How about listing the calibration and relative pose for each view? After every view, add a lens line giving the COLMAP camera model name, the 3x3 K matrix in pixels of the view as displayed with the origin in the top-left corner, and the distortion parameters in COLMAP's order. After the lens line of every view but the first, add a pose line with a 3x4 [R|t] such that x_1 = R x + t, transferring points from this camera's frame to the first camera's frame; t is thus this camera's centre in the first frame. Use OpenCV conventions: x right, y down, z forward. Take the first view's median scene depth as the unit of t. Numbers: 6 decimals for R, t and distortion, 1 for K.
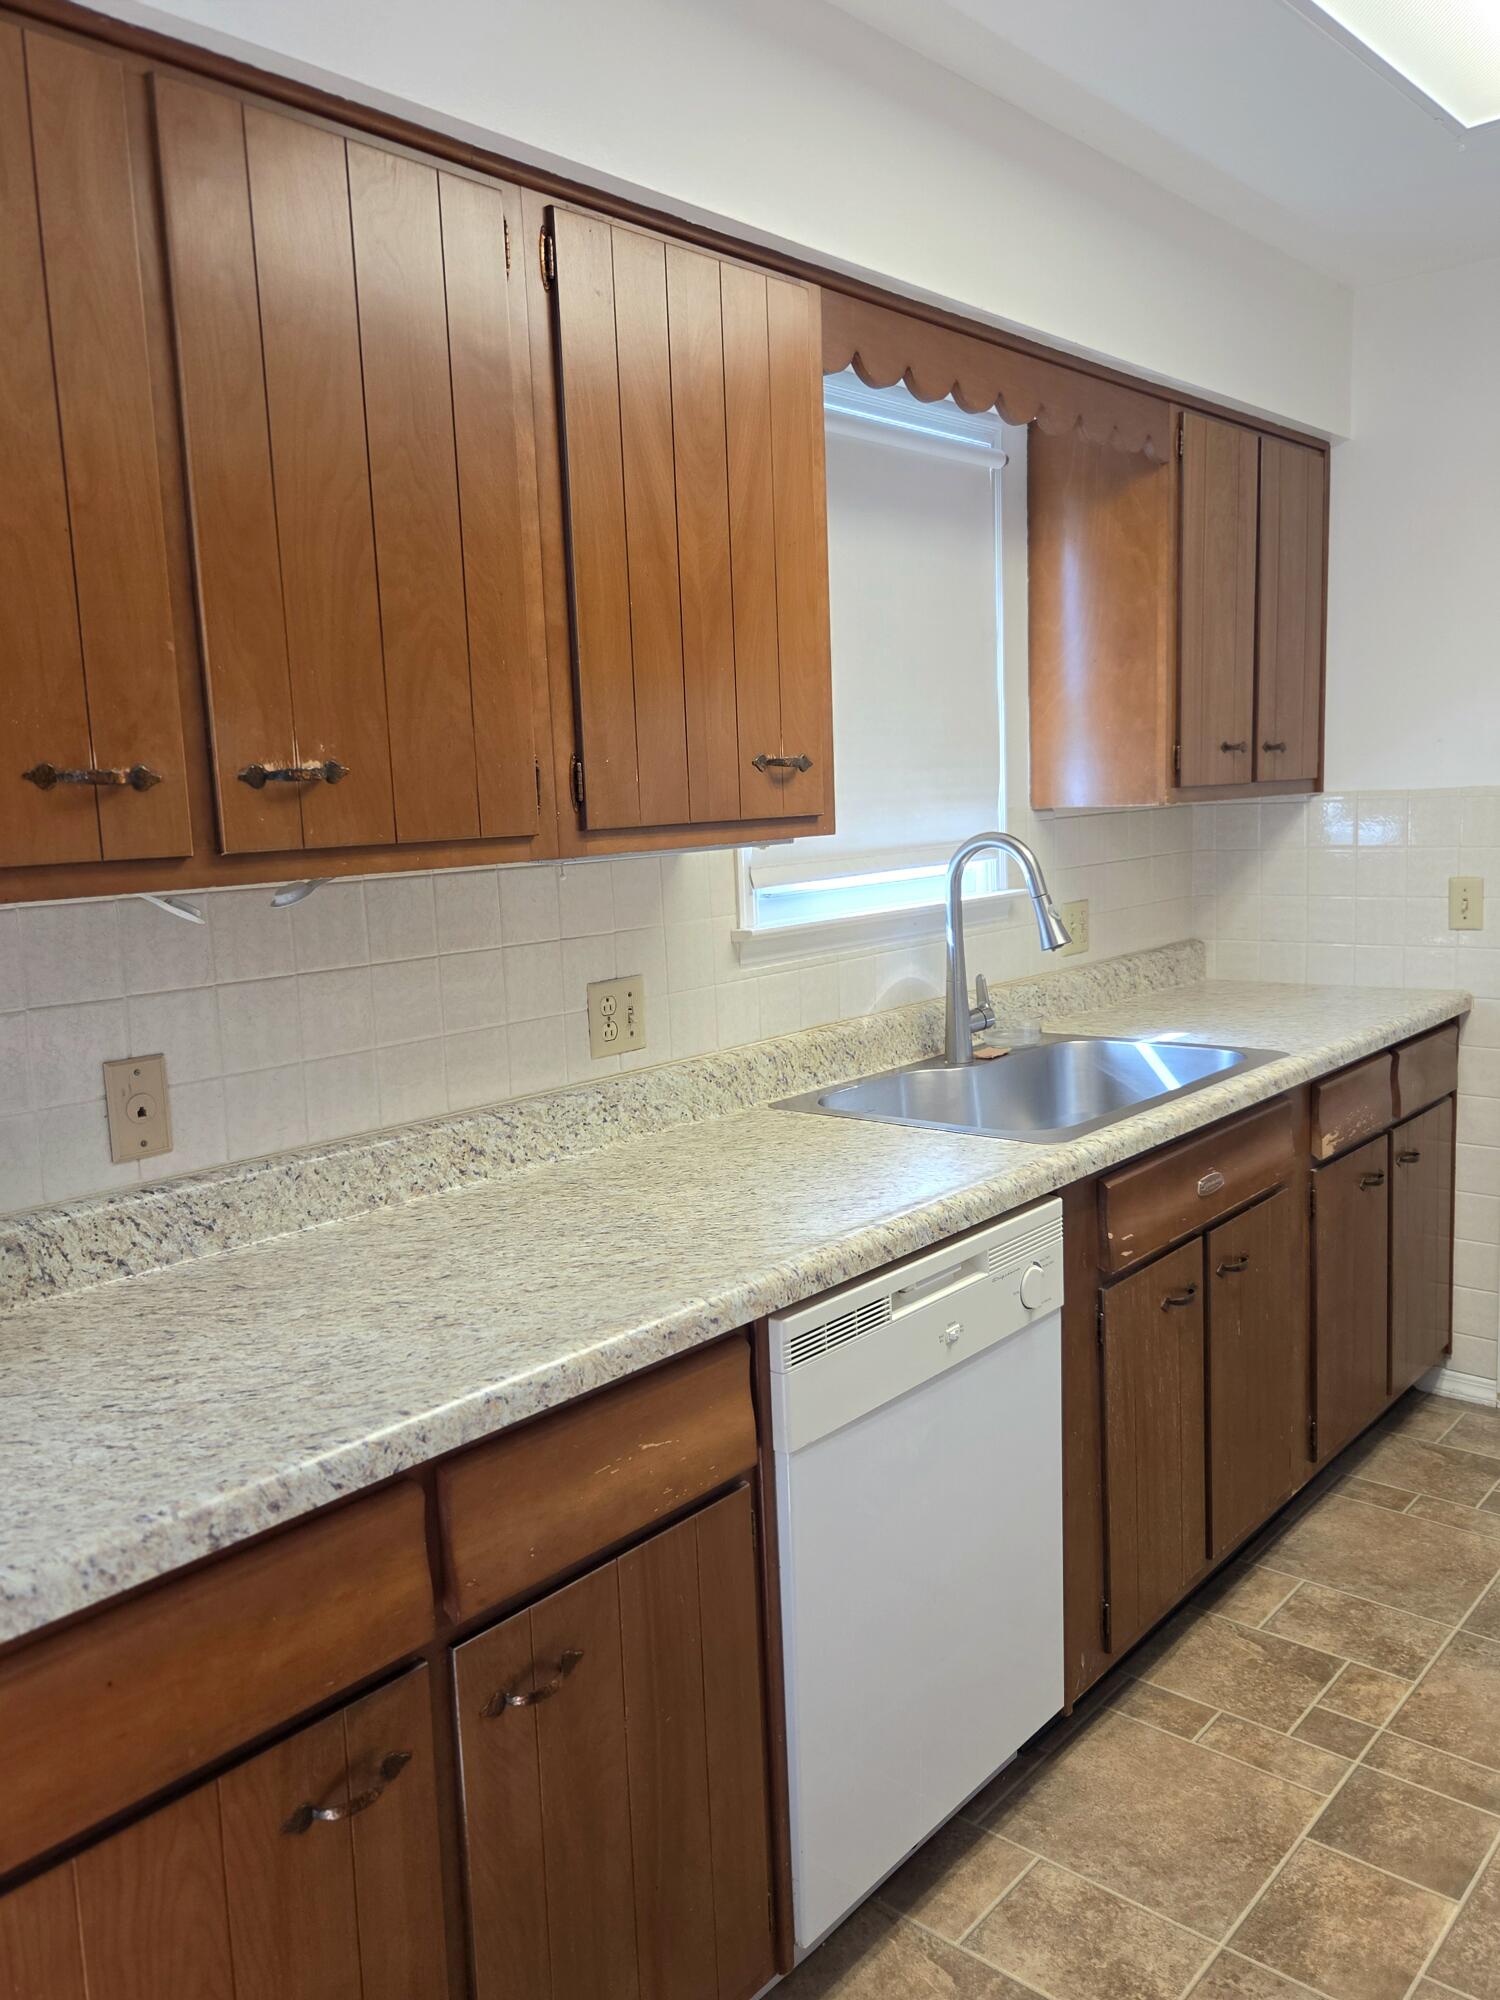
lens RADIAL K [[1550.1, 0, 748.8], [0, 1550.1, 988.3], [0, 0, 1]] dist [0.069388, -0.060961]
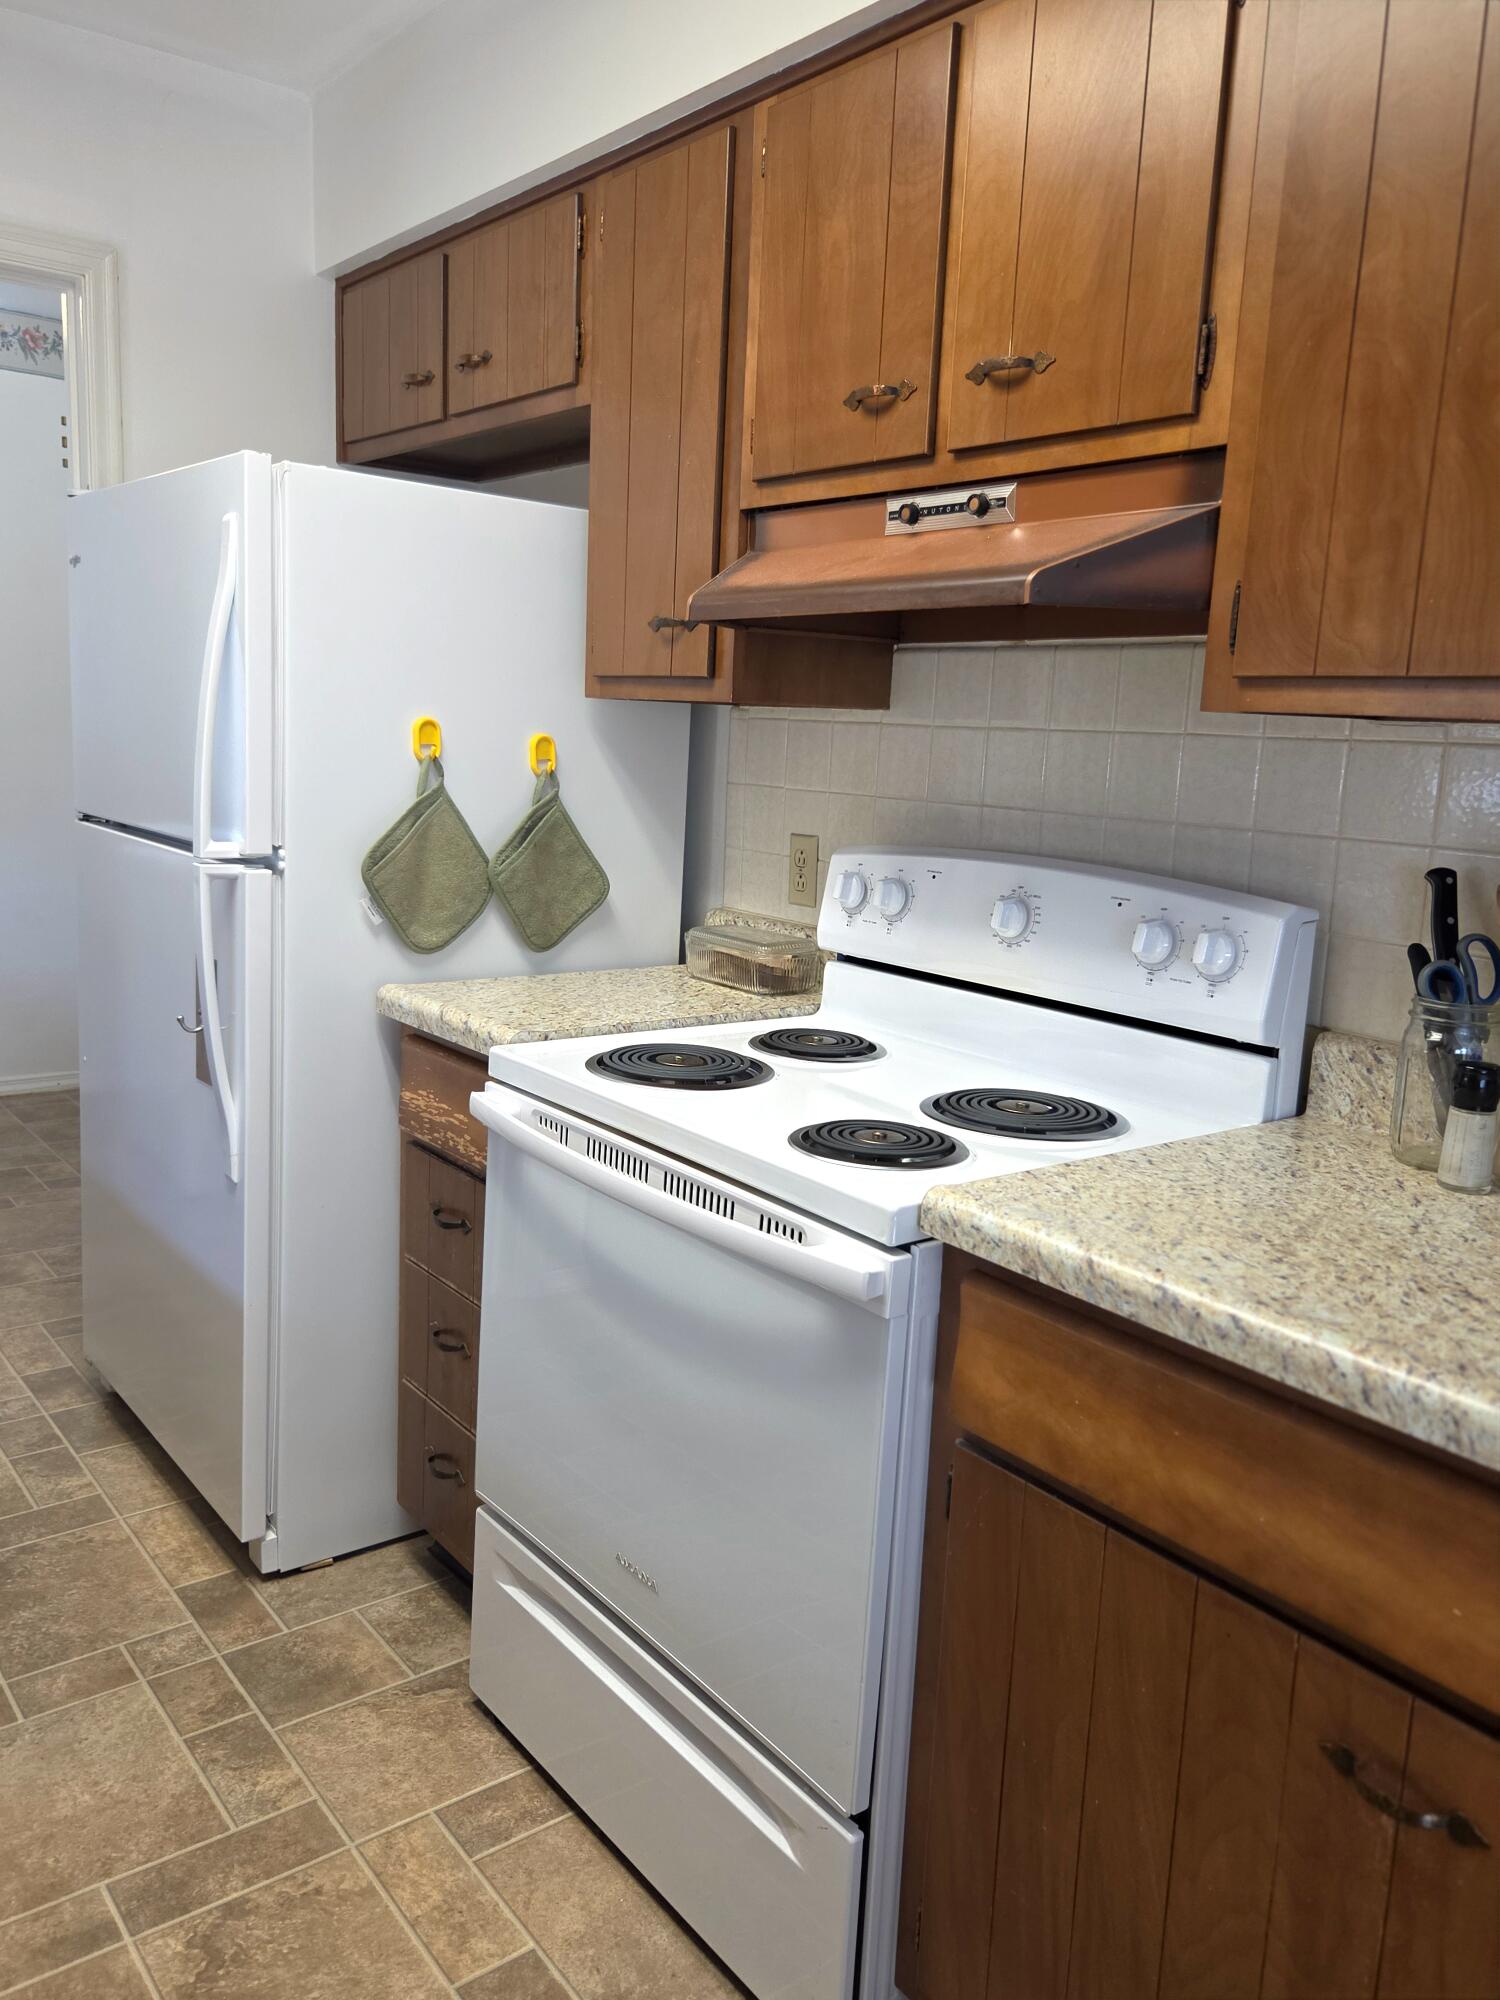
lens RADIAL K [[1550.1, 0, 748.8], [0, 1550.1, 988.3], [0, 0, 1]] dist [0.069388, -0.060961]
pose [[0.194923, -0.116913, 0.973826, -0.155377], [0.074058, 0.991790, 0.104246, -0.007200], [-0.978019, 0.051800, 0.201981, 0.449305]]
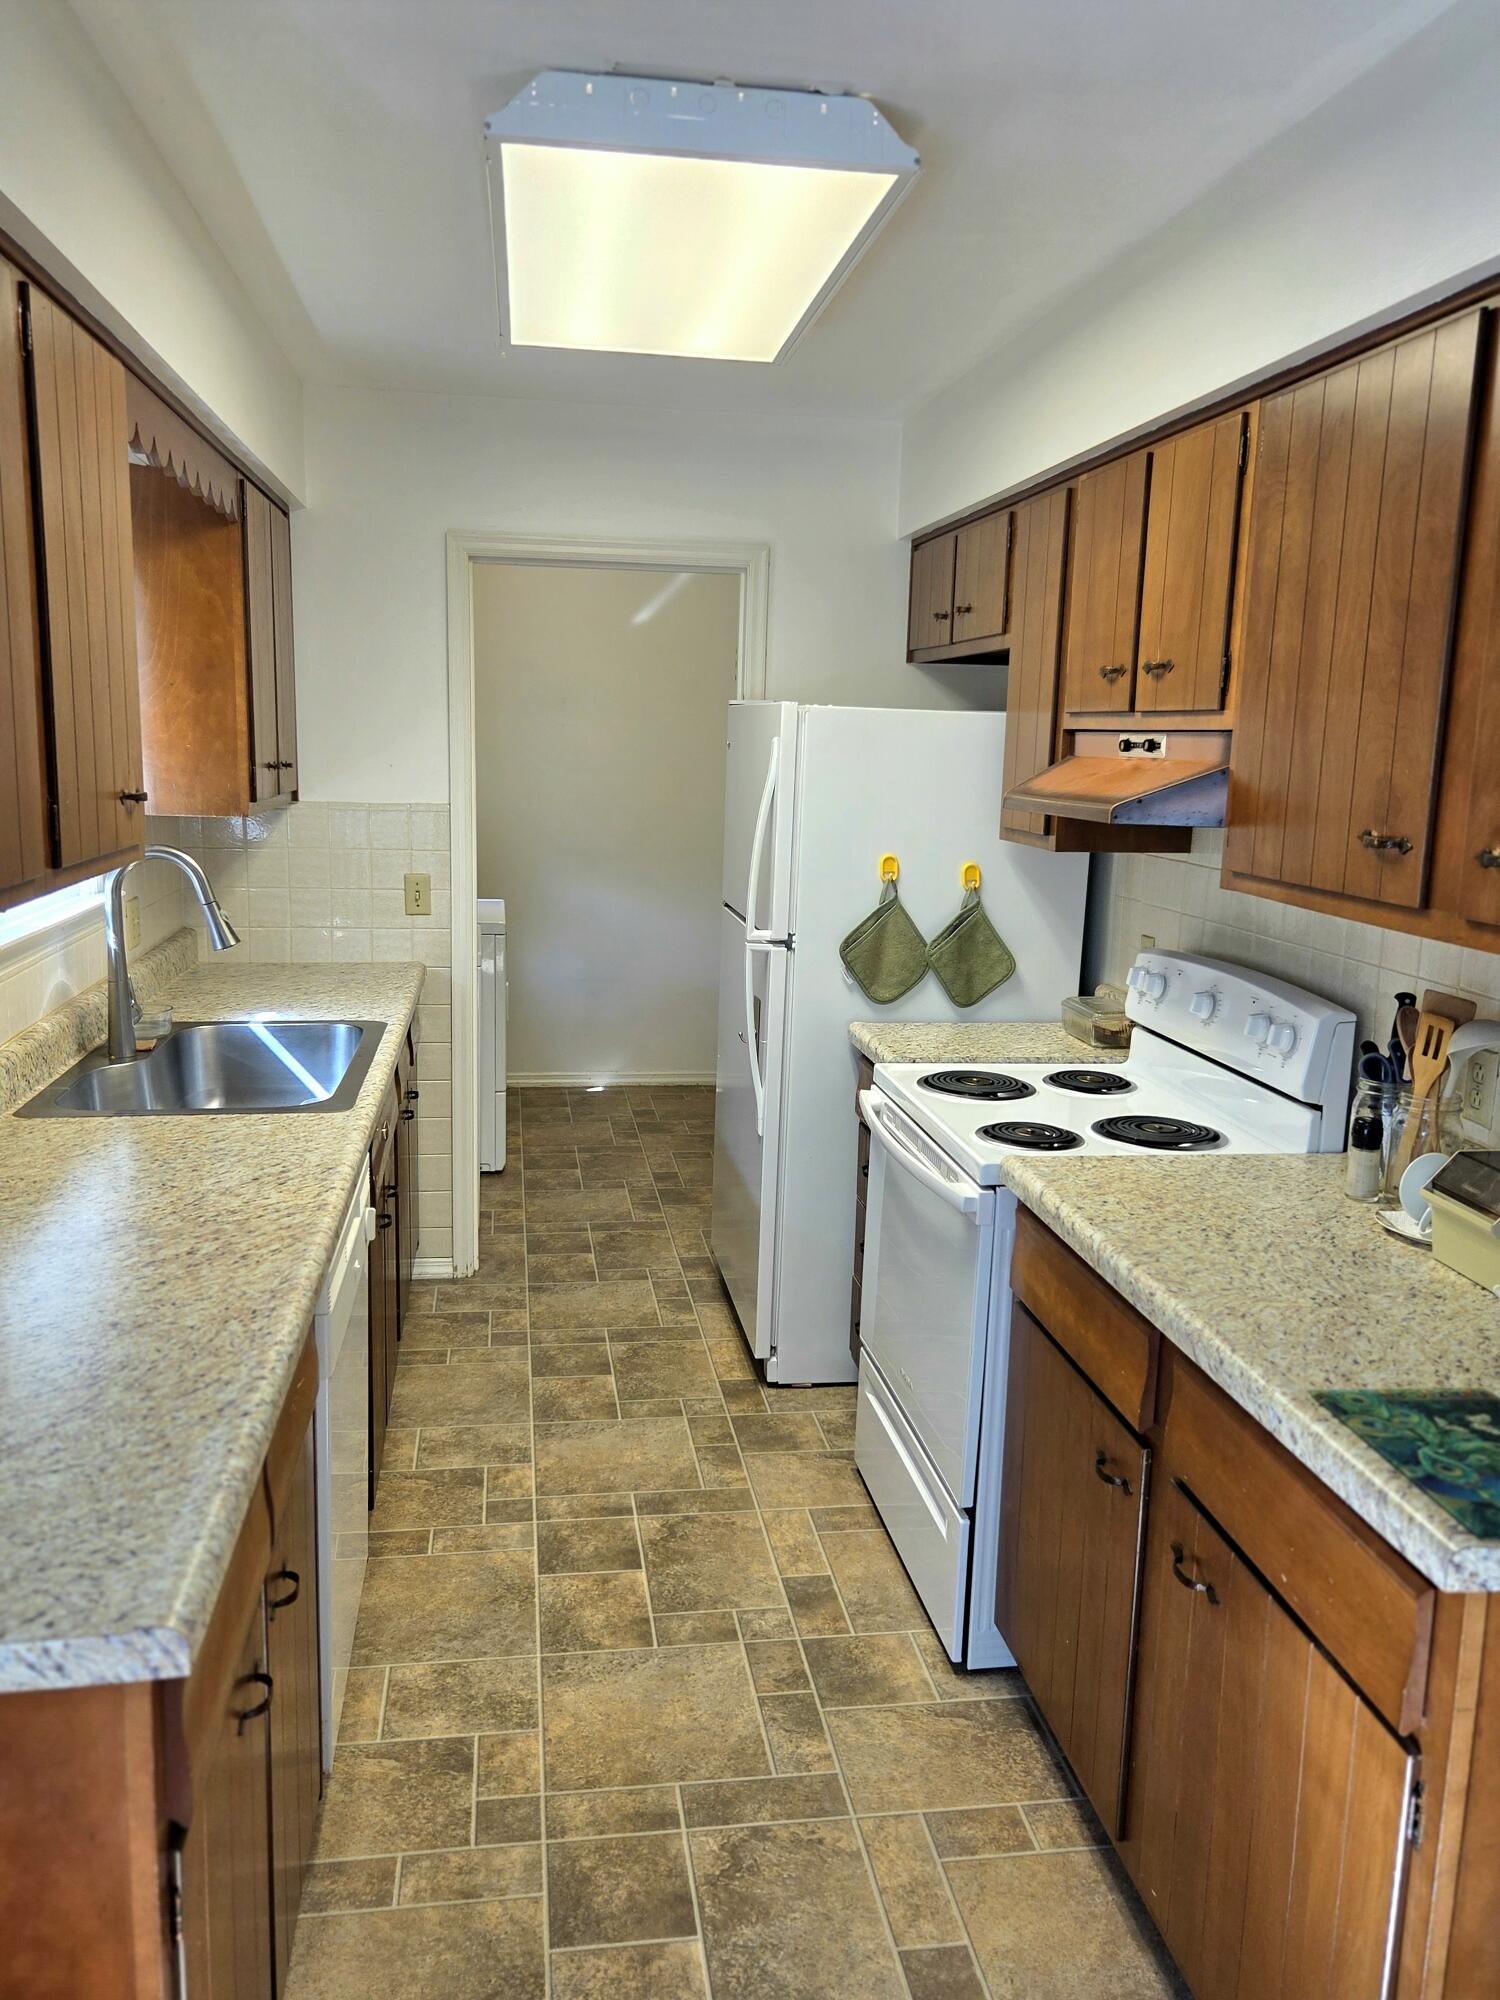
lens RADIAL K [[1550.1, 0, 748.8], [0, 1550.1, 988.3], [0, 0, 1]] dist [0.069388, -0.060961]
pose [[0.644488, -0.068770, 0.761515, -0.483476], [0.047252, 0.997626, 0.050102, -0.039918], [-0.763153, 0.003693, 0.646208, -0.040263]]
